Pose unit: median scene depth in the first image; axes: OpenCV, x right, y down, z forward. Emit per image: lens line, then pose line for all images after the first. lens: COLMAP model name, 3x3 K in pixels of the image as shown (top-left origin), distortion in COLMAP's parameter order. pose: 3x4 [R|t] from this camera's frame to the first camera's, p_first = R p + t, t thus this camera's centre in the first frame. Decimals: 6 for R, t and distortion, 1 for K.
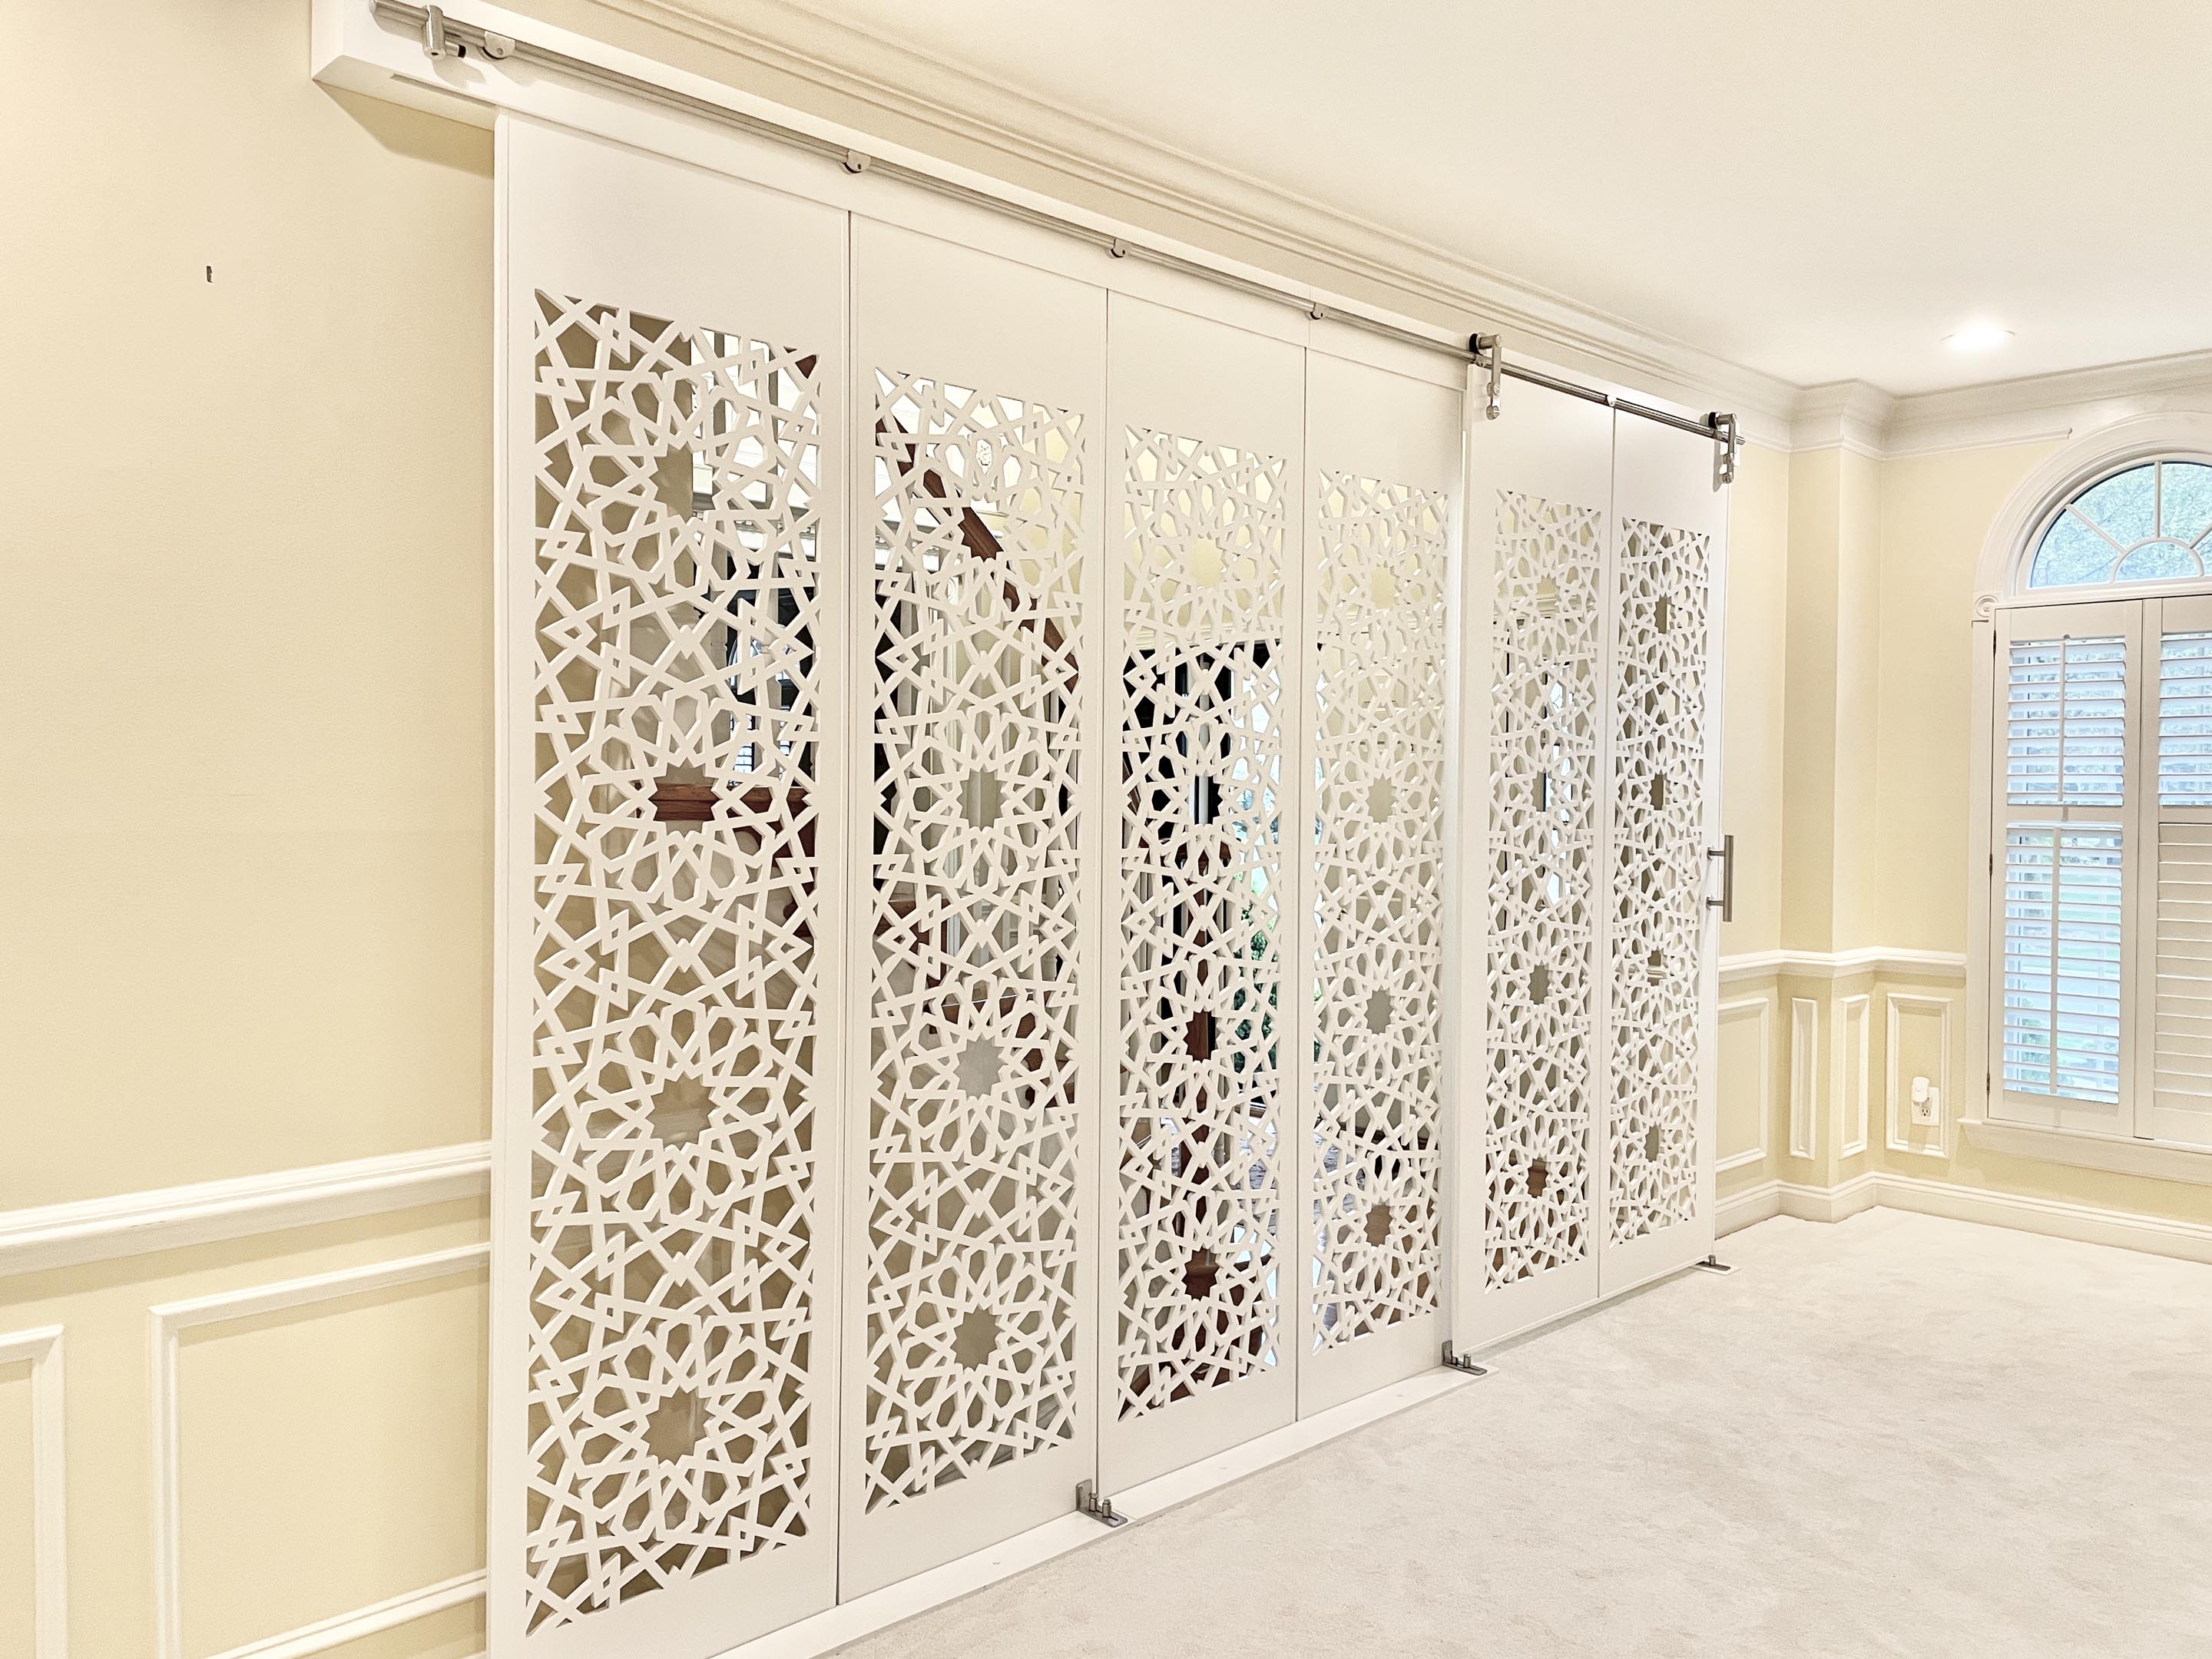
lens RADIAL K [[1663.3, 0, 1115.1], [0, 1663.3, 848.4], [0, 0, 1]] dist [0.068780, -0.089138]
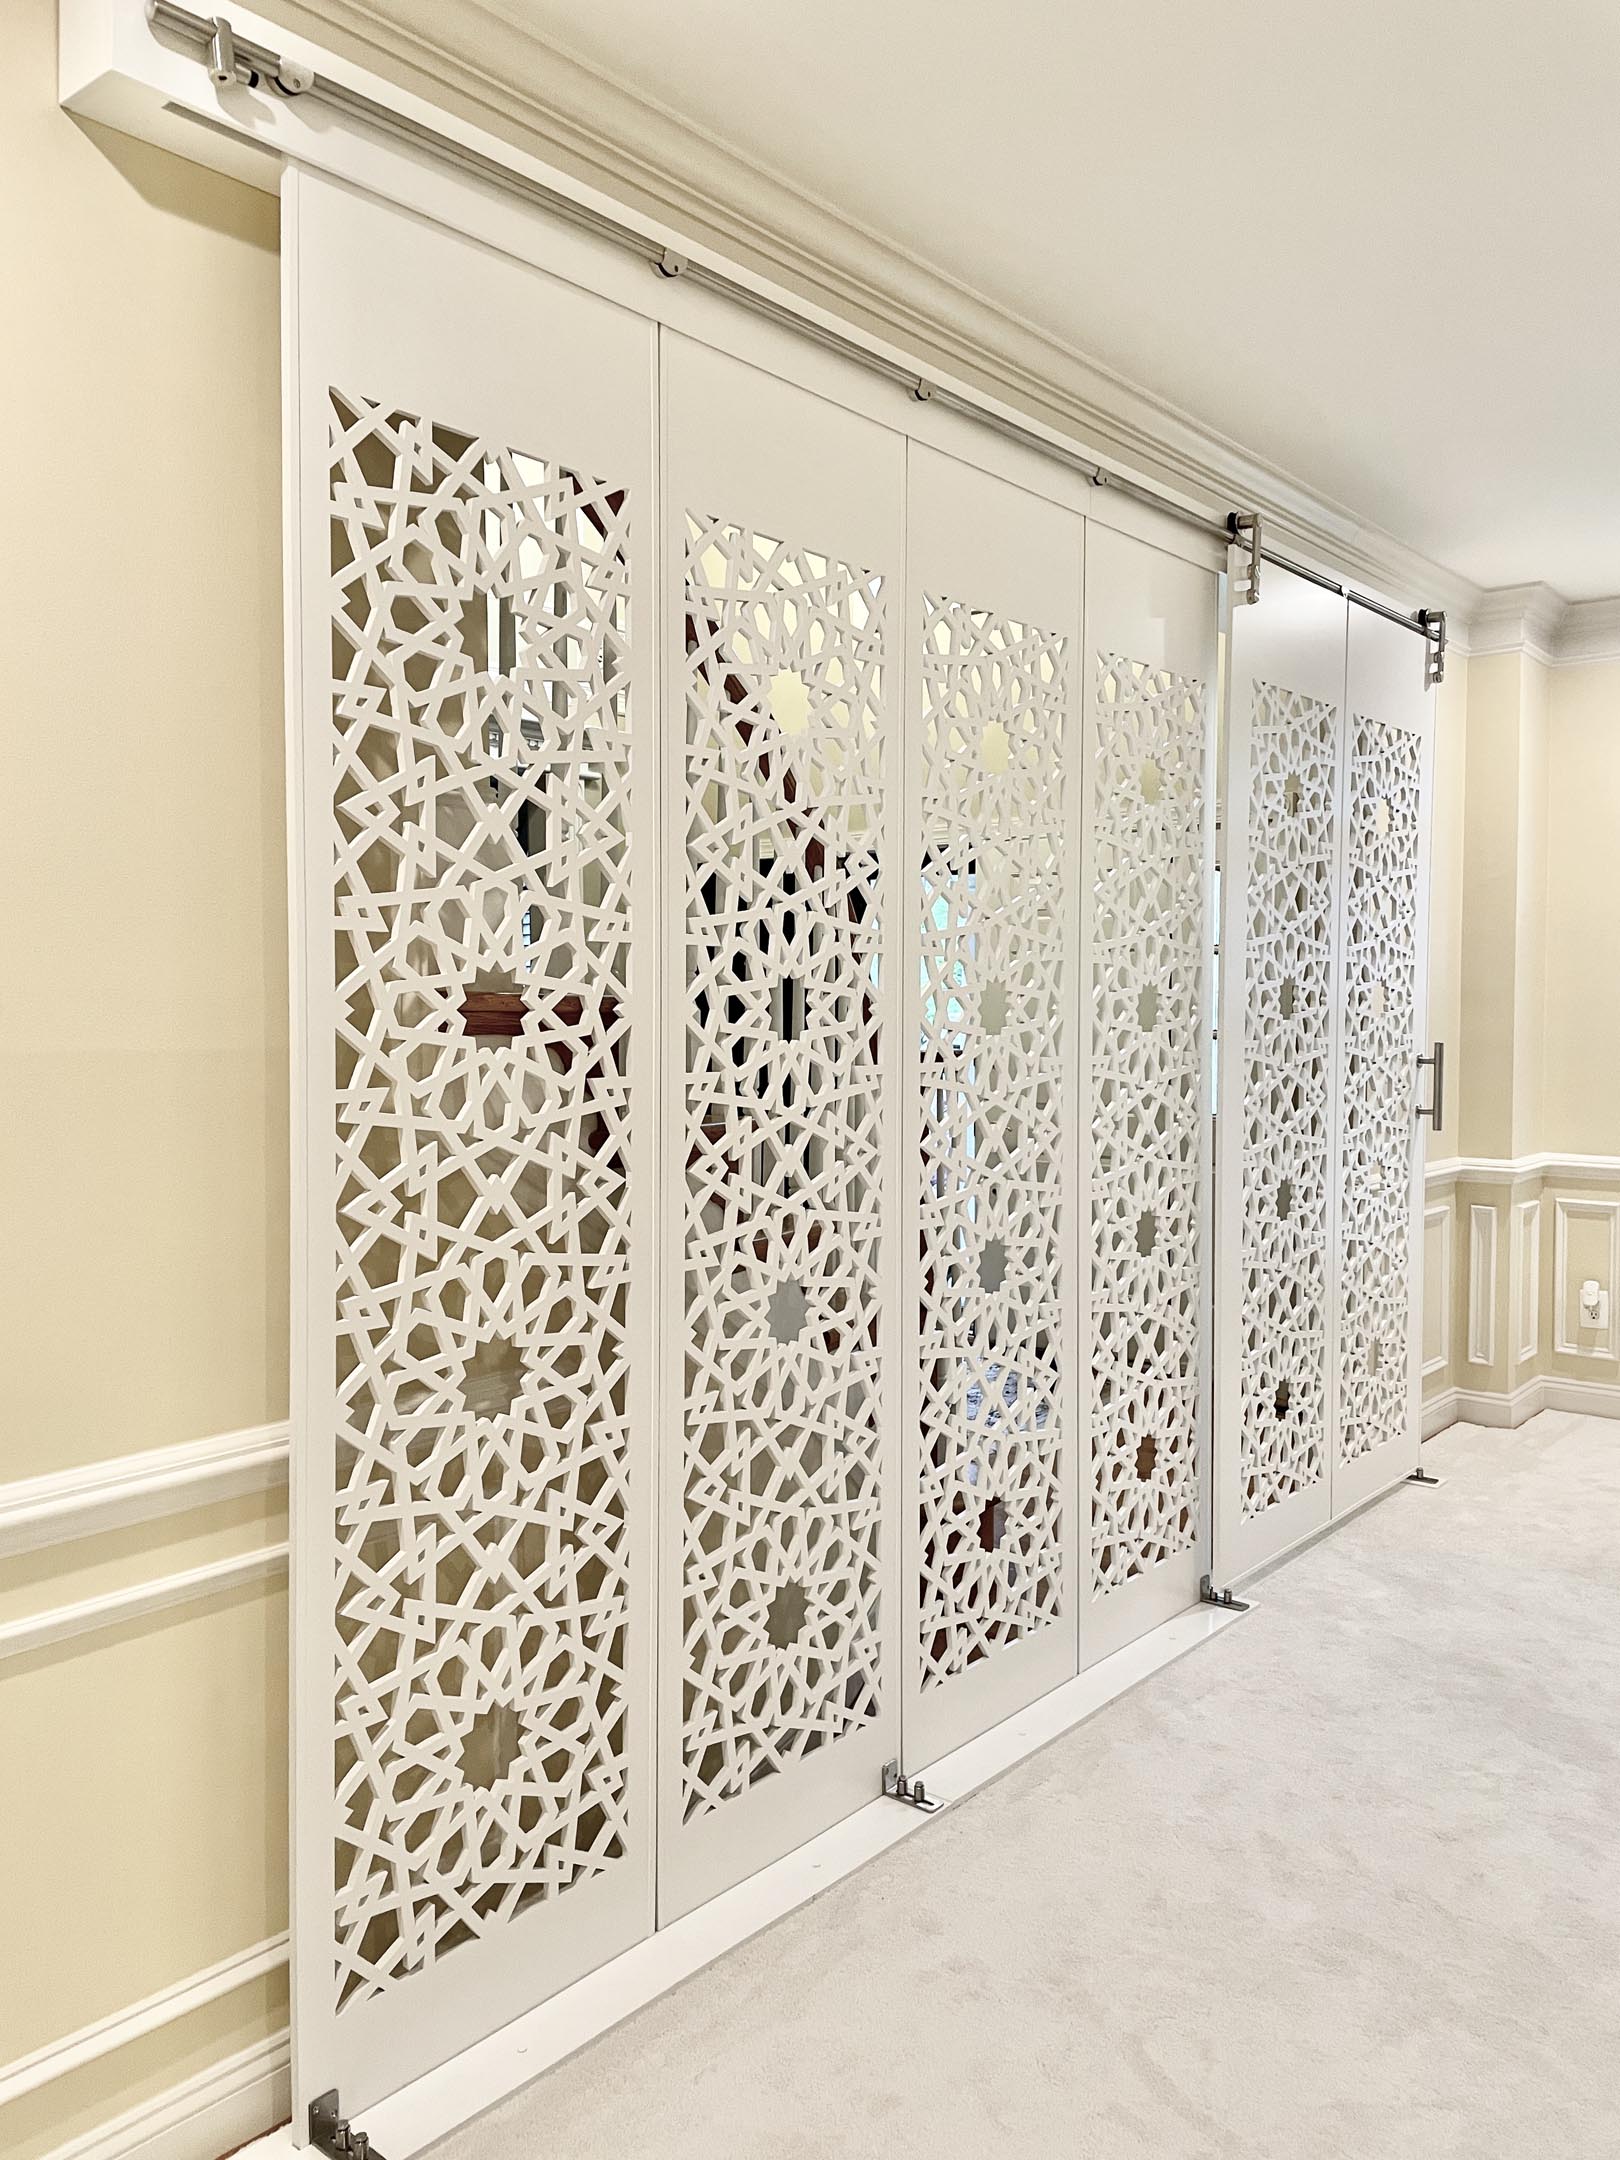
lens RADIAL K [[1624.2, 0, 824.2], [0, 1624.2, 1085.1], [0, 0, 1]] dist [0.068780, -0.089138]
pose [[0.993744, -0.011909, 0.111047, -0.170870], [0.010299, 0.999834, 0.015054, -0.001909], [-0.111207, -0.013816, 0.993701, 0.149738]]
